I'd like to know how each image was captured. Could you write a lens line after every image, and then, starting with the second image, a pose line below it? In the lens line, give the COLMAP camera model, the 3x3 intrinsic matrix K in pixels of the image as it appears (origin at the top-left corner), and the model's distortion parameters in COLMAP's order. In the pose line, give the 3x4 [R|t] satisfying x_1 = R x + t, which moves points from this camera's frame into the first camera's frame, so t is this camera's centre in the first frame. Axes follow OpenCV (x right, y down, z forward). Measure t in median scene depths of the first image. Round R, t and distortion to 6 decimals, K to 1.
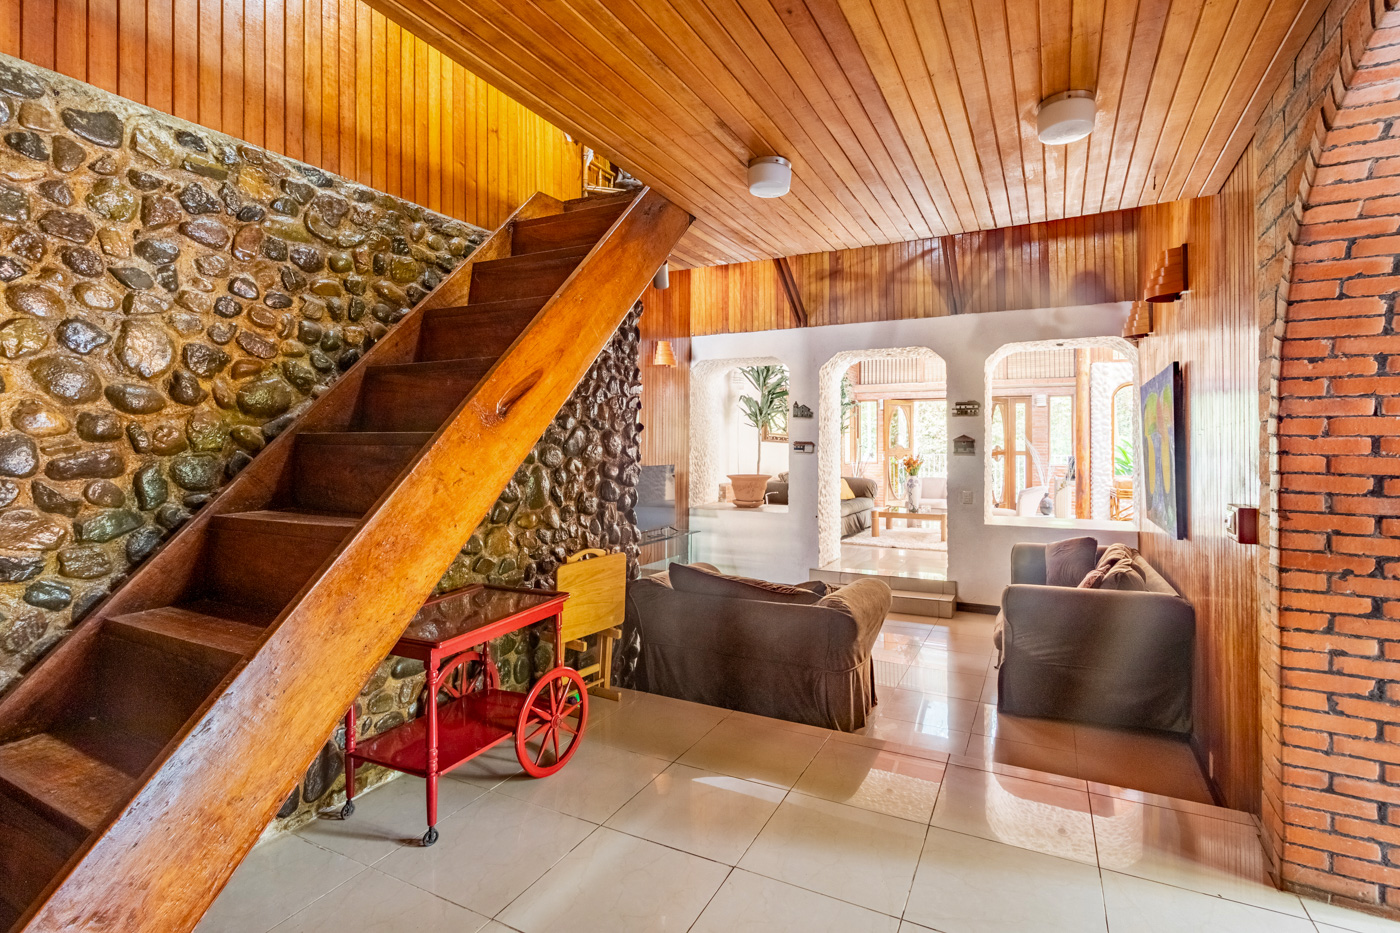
lens RADIAL K [[667.4, 0, 690.1], [0, 667.4, 433.9], [0, 0, 1]] dist [-0.000878, -0.000093]
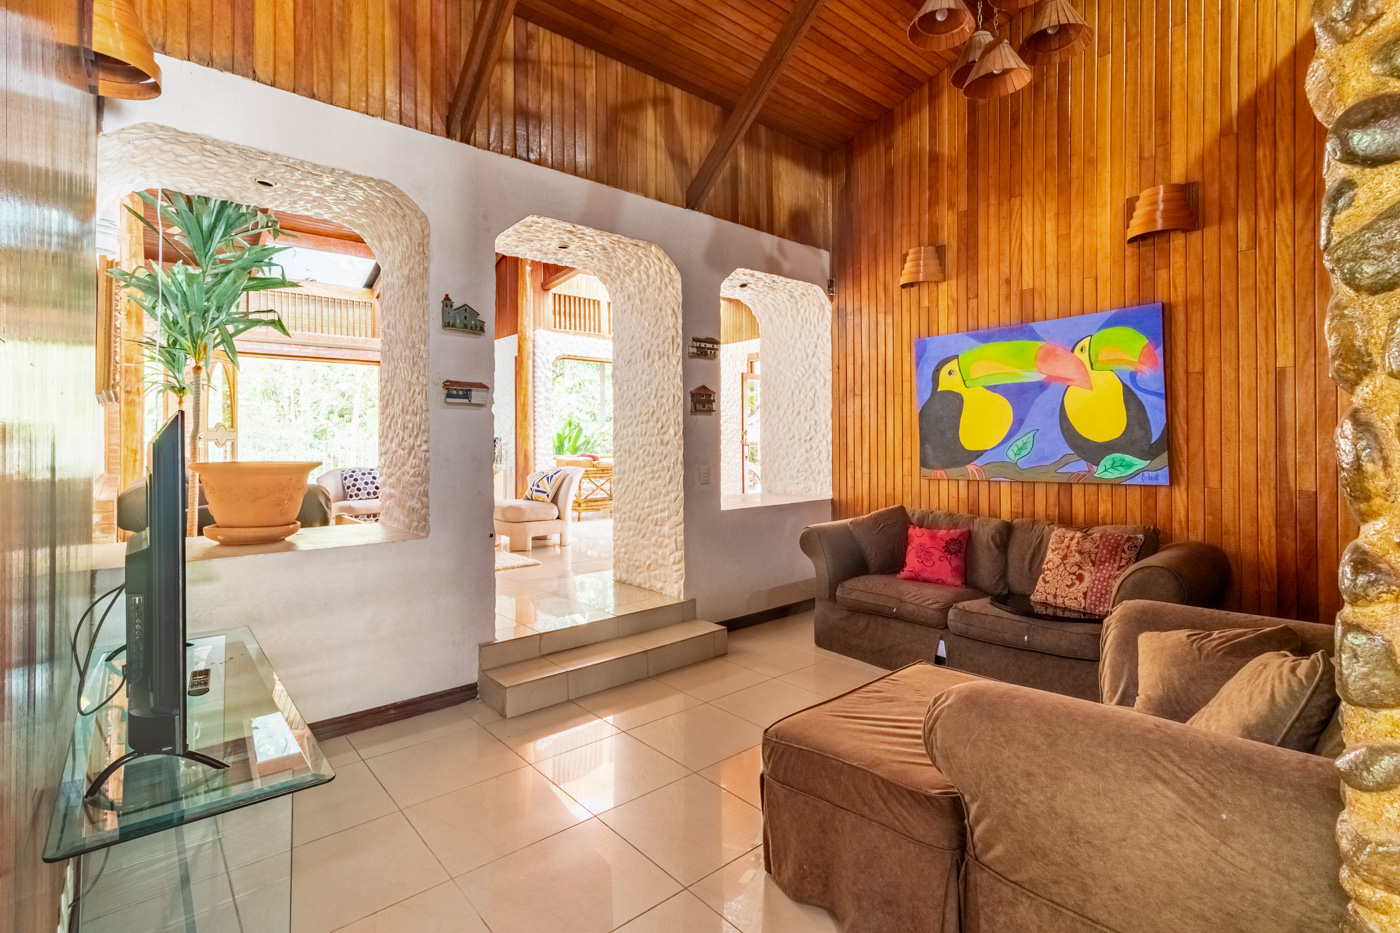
lens RADIAL K [[667.4, 0, 723.7], [0, 667.4, 426.9], [0, 0, 1]] dist [-0.000878, -0.000093]
pose [[0.350628, 0.015274, 0.936390, -0.223609], [-0.010197, 0.999870, -0.012492, 0.051302], [-0.936459, -0.005168, 0.350738, 0.709955]]
